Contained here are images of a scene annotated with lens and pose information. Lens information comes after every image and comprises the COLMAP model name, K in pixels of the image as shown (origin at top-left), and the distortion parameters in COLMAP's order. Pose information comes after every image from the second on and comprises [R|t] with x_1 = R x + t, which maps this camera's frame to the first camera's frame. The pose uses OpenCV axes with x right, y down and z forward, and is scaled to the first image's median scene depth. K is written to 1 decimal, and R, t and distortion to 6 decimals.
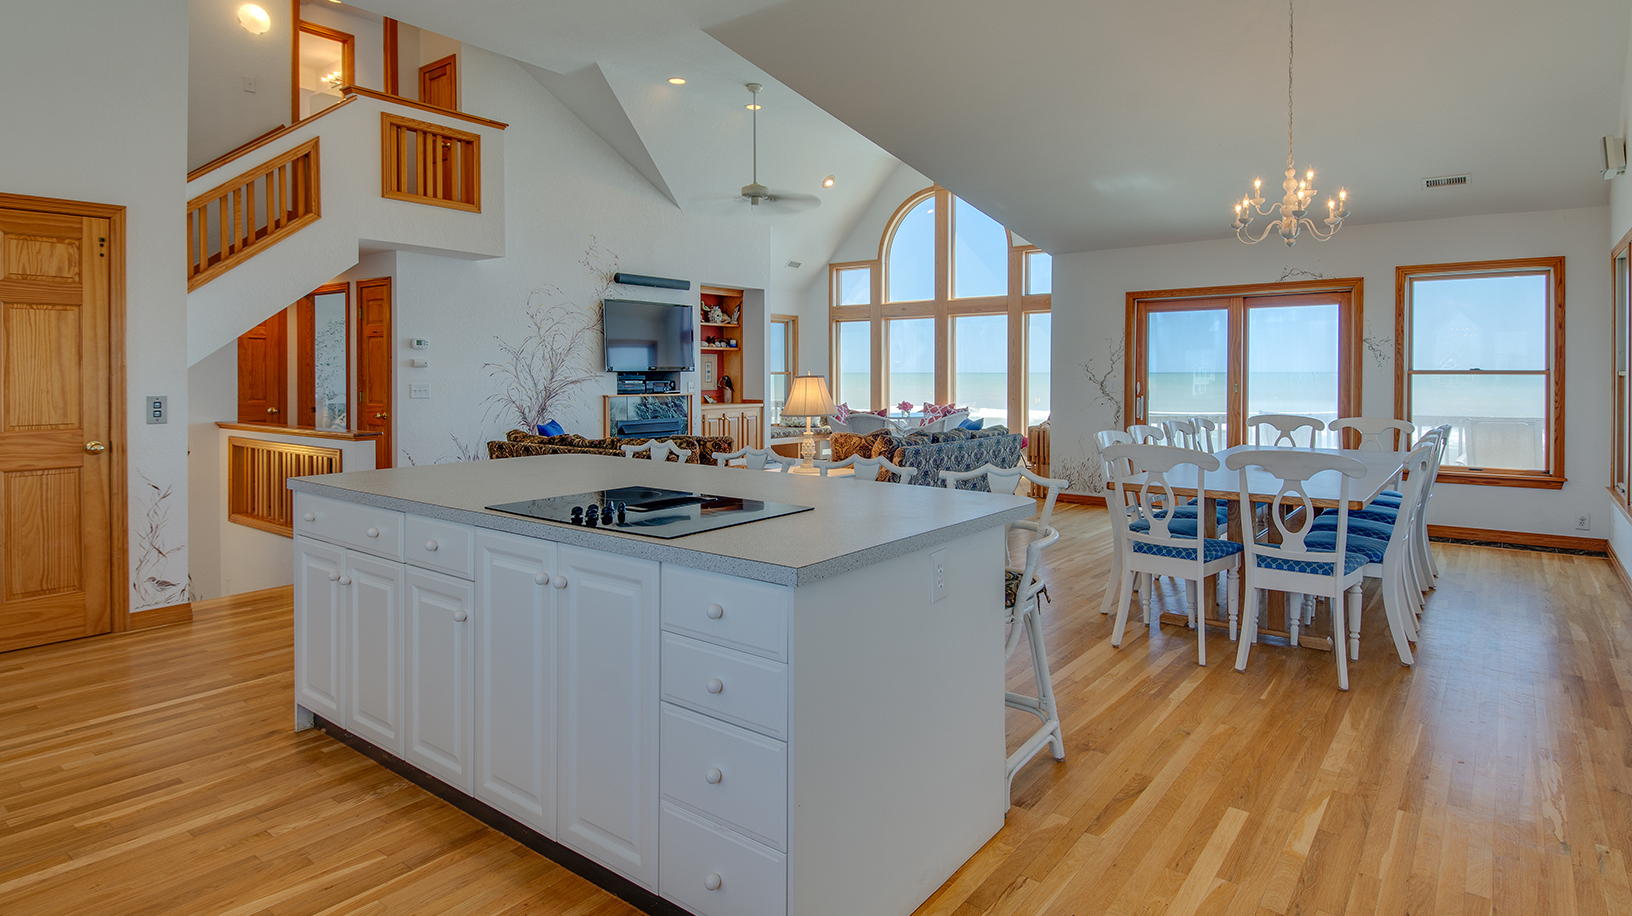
lens RADIAL K [[885.8, 0, 805.6], [0, 885.8, 386.6], [0, 0, 1]] dist [0.053690, -0.047780]
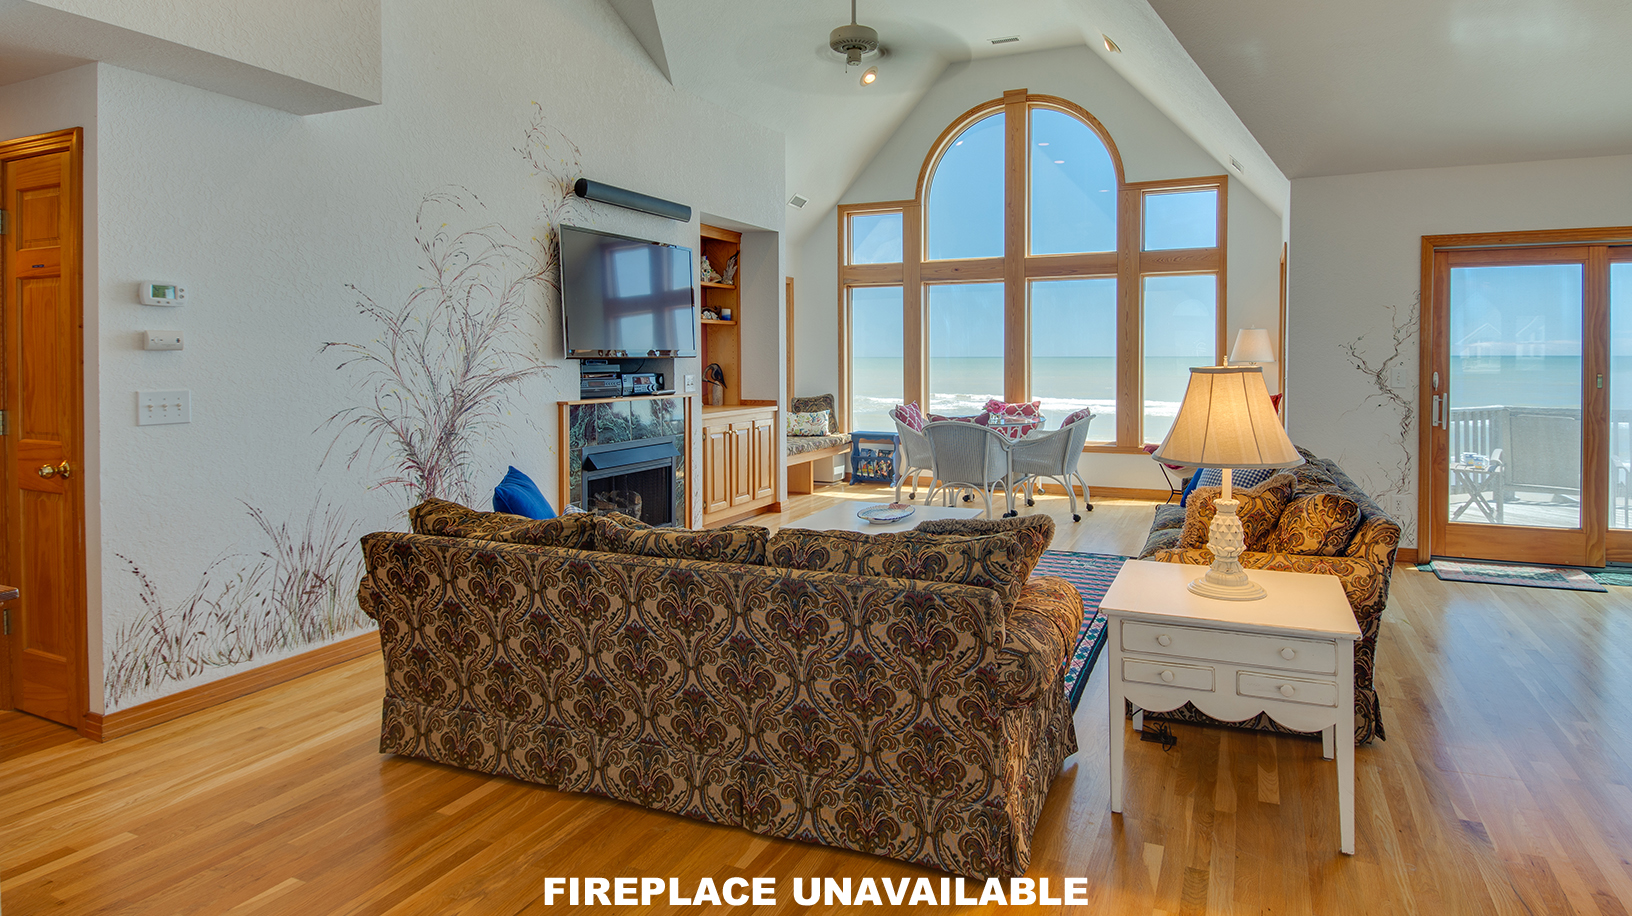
lens RADIAL K [[871.1, 0, 880.8], [0, 871.1, 376.9], [0, 0, 1]] dist [-0.015918, -0.000327]
pose [[0.961141, -0.009824, 0.275885, -0.198485], [0.008095, 0.999940, 0.007406, -0.008465], [-0.275941, -0.004885, 0.961162, 0.468868]]
